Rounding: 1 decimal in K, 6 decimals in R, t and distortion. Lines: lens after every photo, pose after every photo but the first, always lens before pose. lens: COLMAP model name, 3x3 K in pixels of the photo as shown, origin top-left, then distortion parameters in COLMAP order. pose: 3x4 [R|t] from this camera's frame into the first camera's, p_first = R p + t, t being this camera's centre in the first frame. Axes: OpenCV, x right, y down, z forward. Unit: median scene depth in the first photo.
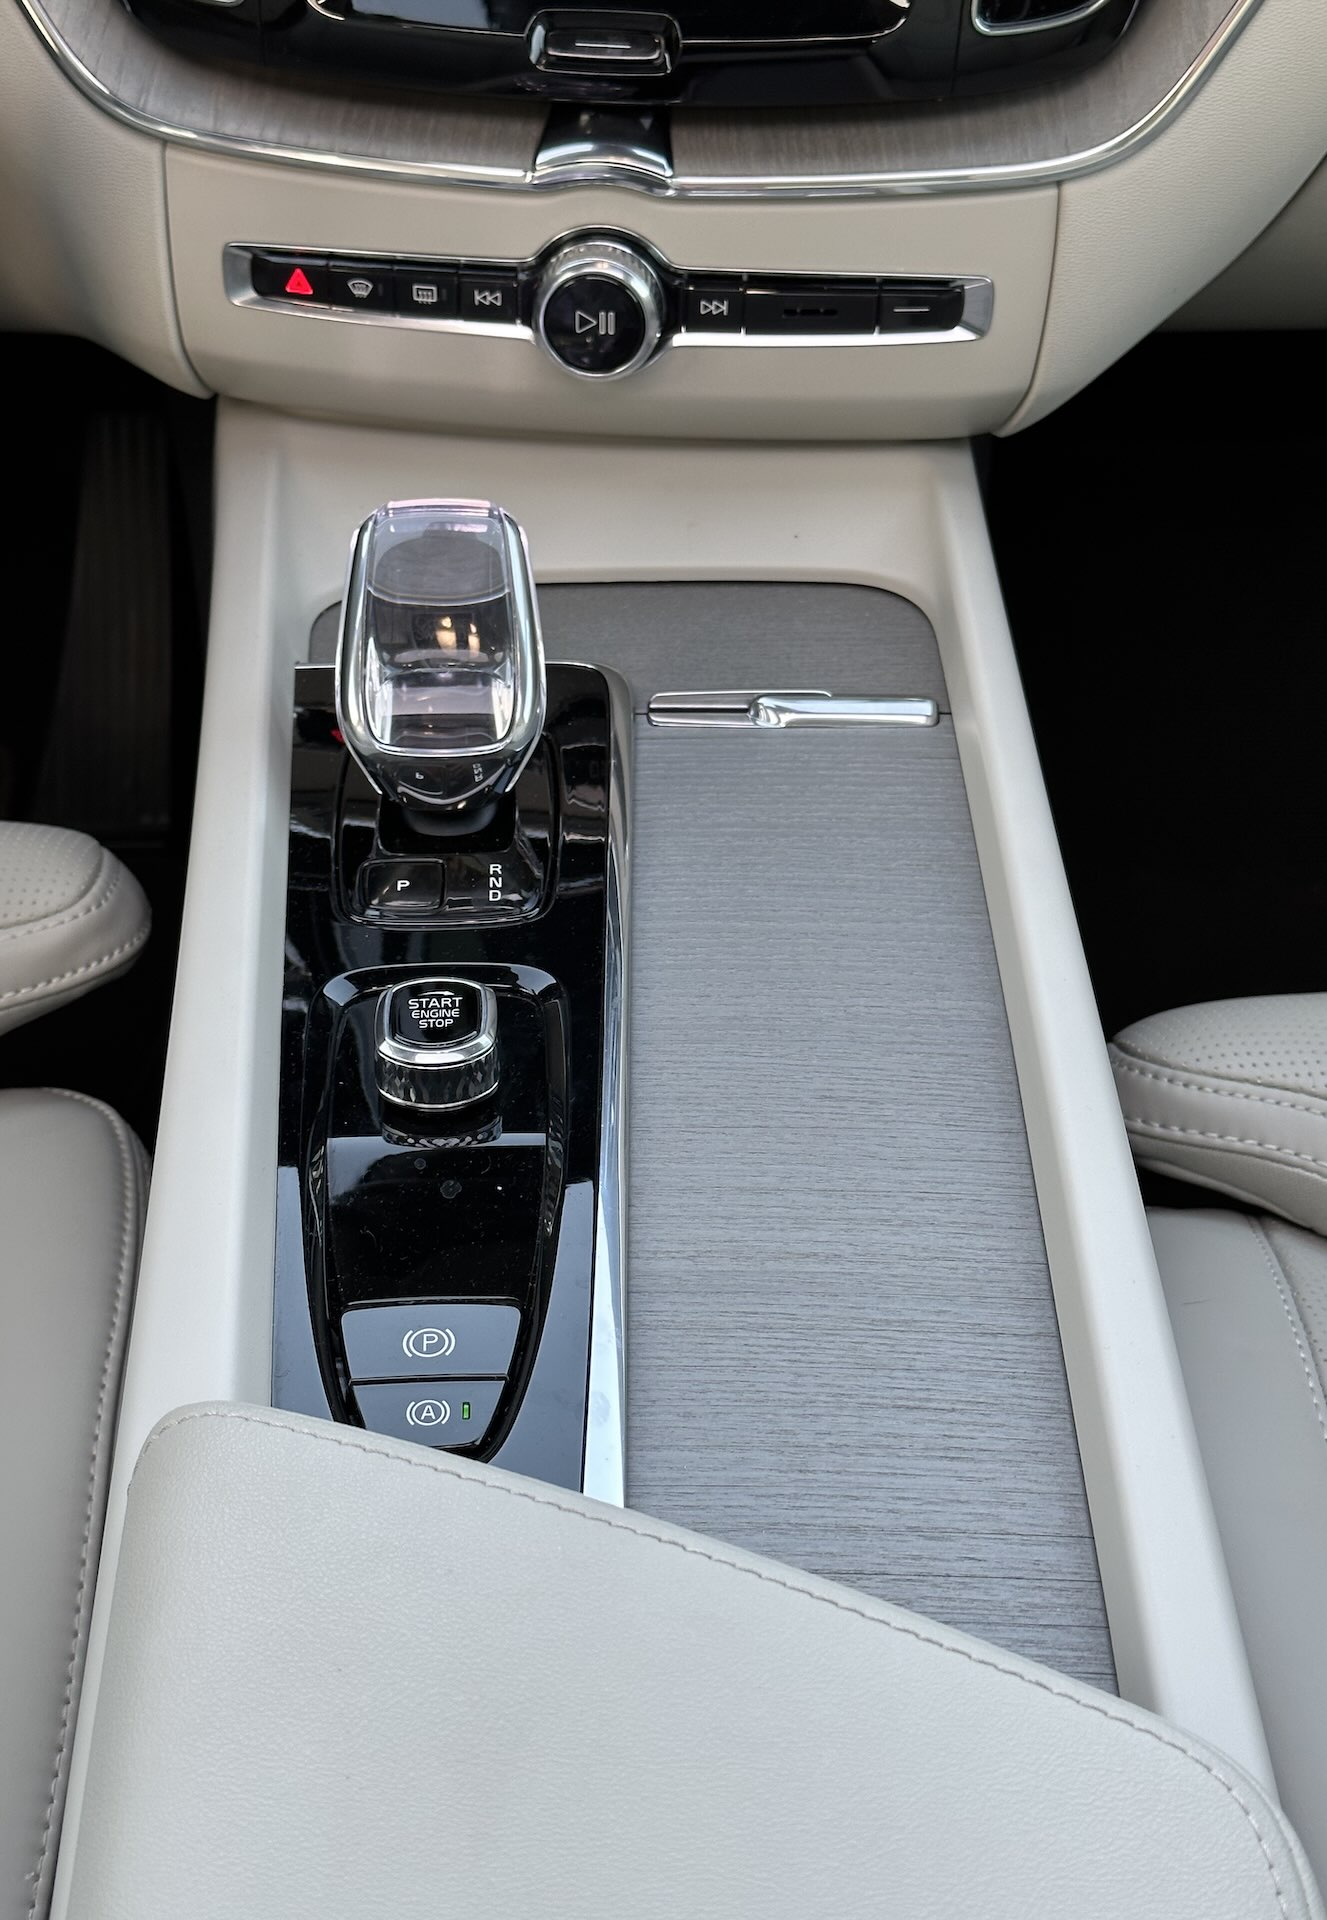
lens RADIAL K [[2674.1, 0, 613.0], [0, 2674.1, 943.7], [0, 0, 1]] dist [0.130410, 0.000000]
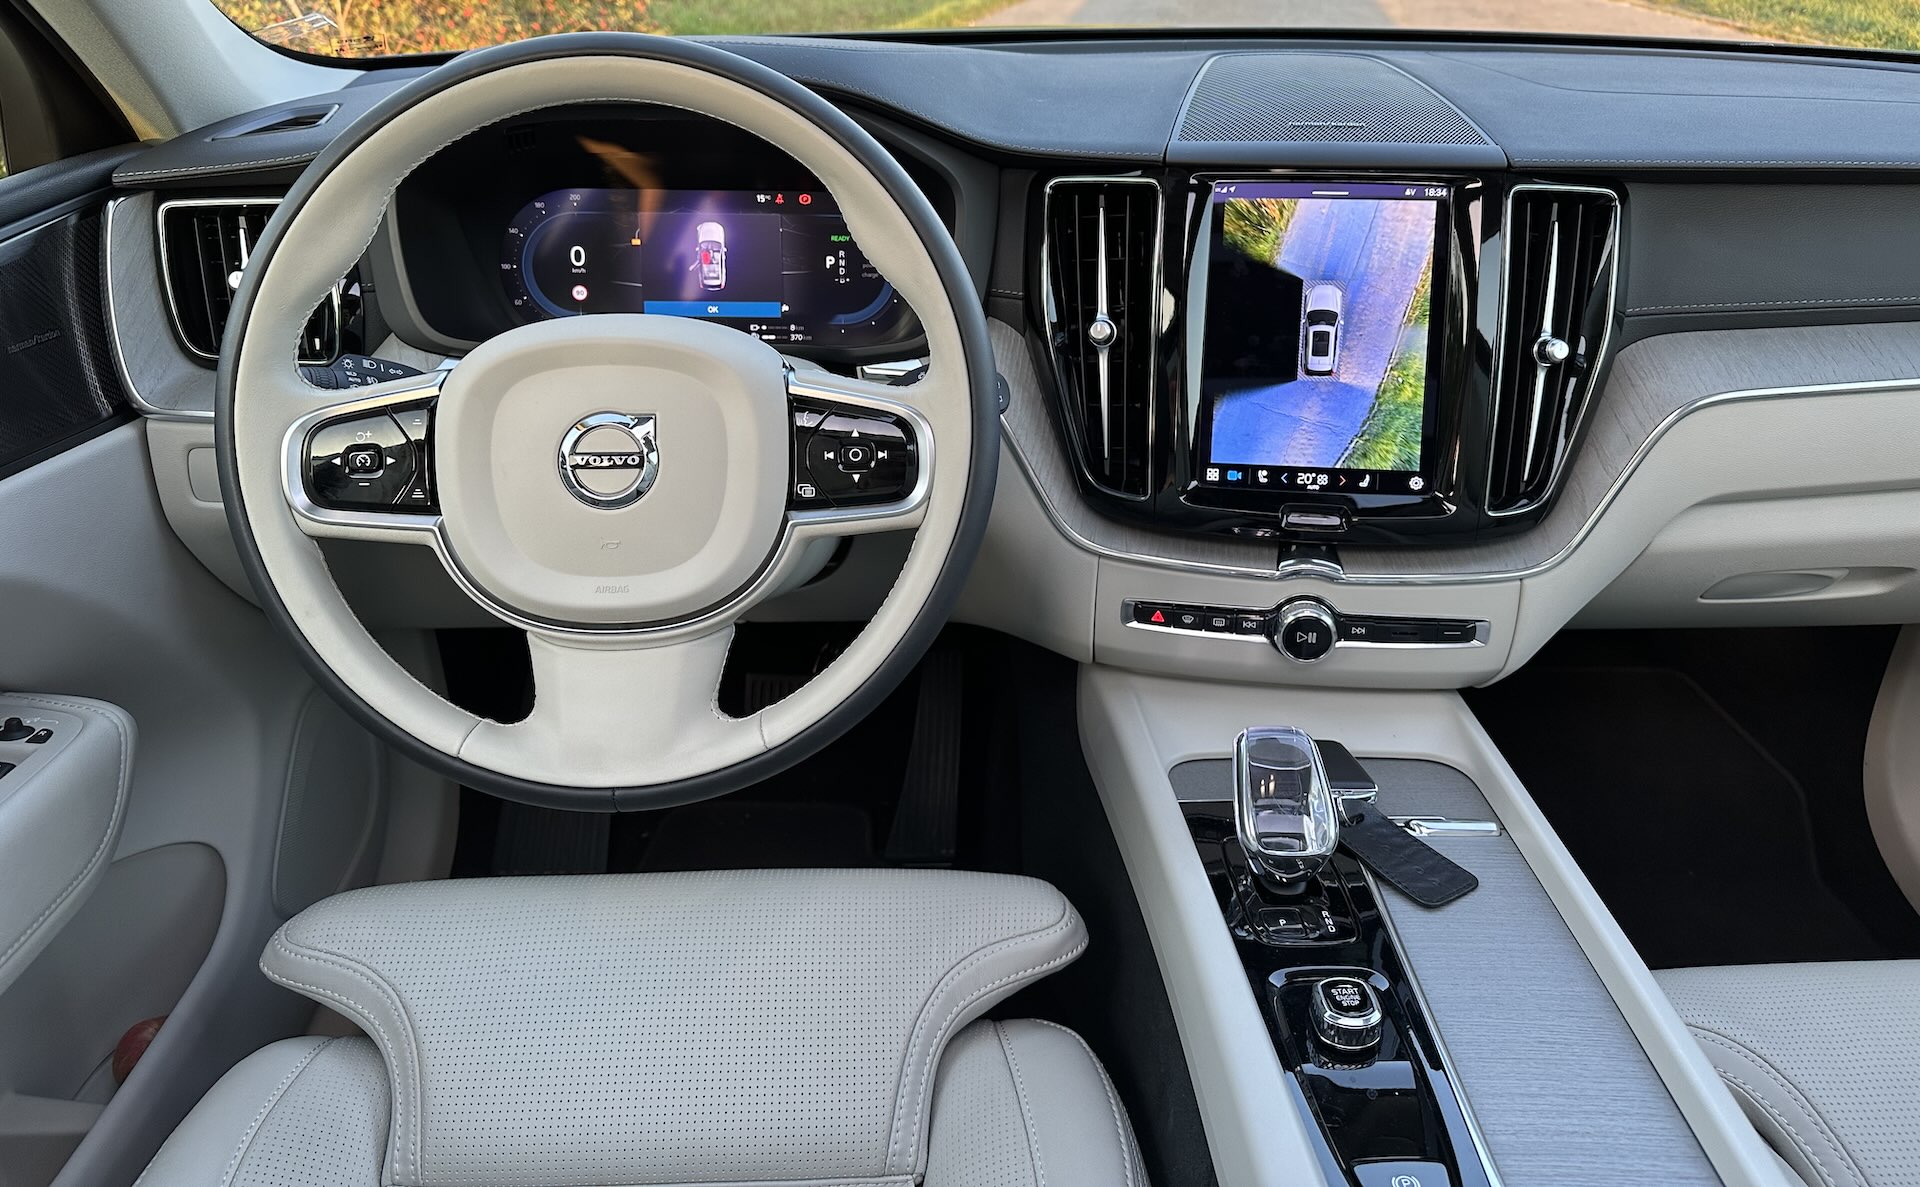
lens RADIAL K [[1340.6, 0, 980.7], [0, 1340.6, 481.0], [0, 0, 1]] dist [0.031069, -0.054945]
pose [[0.999963, 0.003470, -0.007920, -0.263641], [-0.005627, 0.956614, -0.291304, -0.038037], [0.006566, 0.291337, 0.956598, -0.062598]]
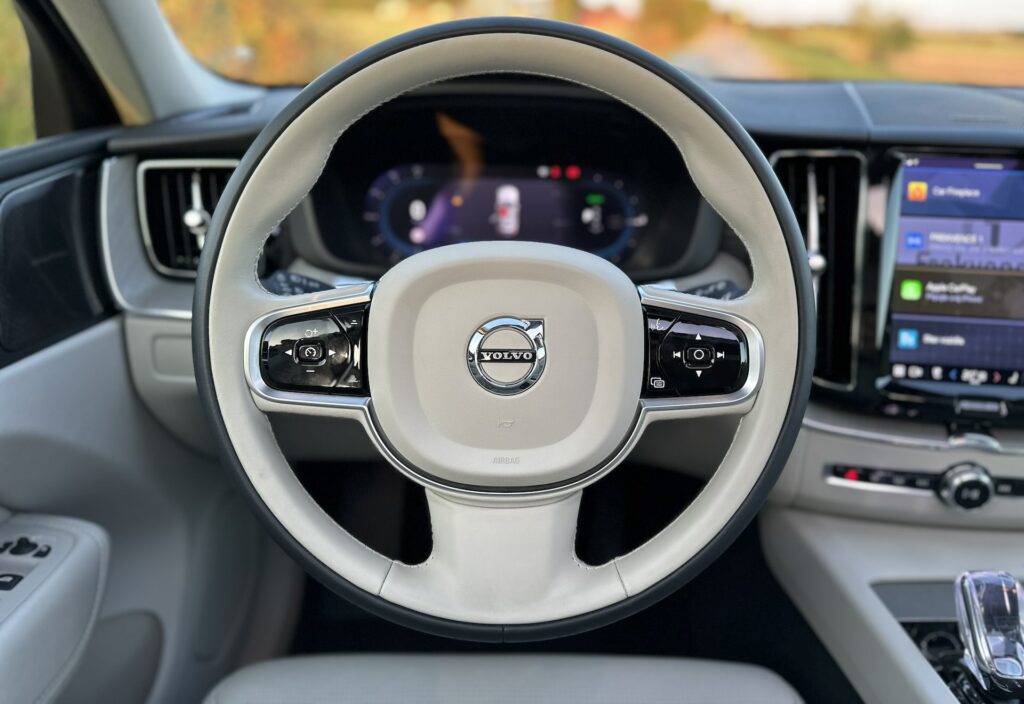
lens RADIAL K [[746.0, 0, 534.7], [0, 746.0, 332.0], [0, 0, 1]] dist [0.009597, -0.032591]
pose [[0.999235, 0.021329, -0.032776, -0.459666], [-0.030875, 0.944683, -0.326527, -0.122433], [0.023998, 0.327290, 0.944619, 0.183409]]
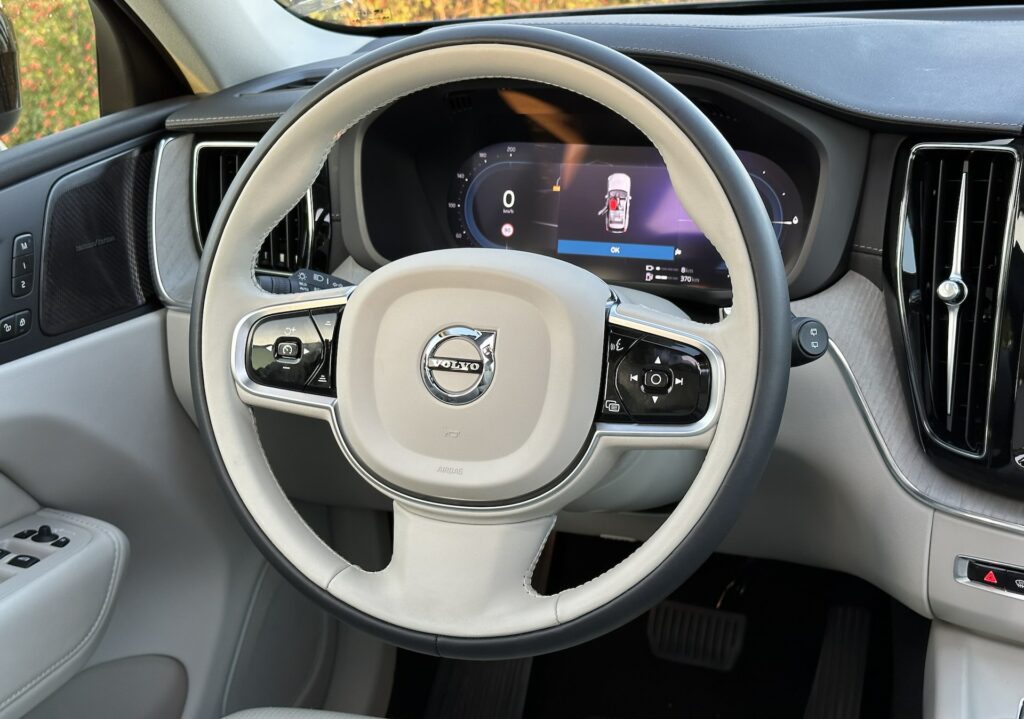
lens RADIAL K [[1405.6, 0, 516.0], [0, 1405.6, 333.9], [0, 0, 1]] dist [0.111155, 0.000000]
pose [[0.927886, 0.080469, -0.364078, -0.072226], [-0.205629, 0.924962, -0.319629, 0.020896], [0.311038, 0.371444, 0.874806, -0.206782]]
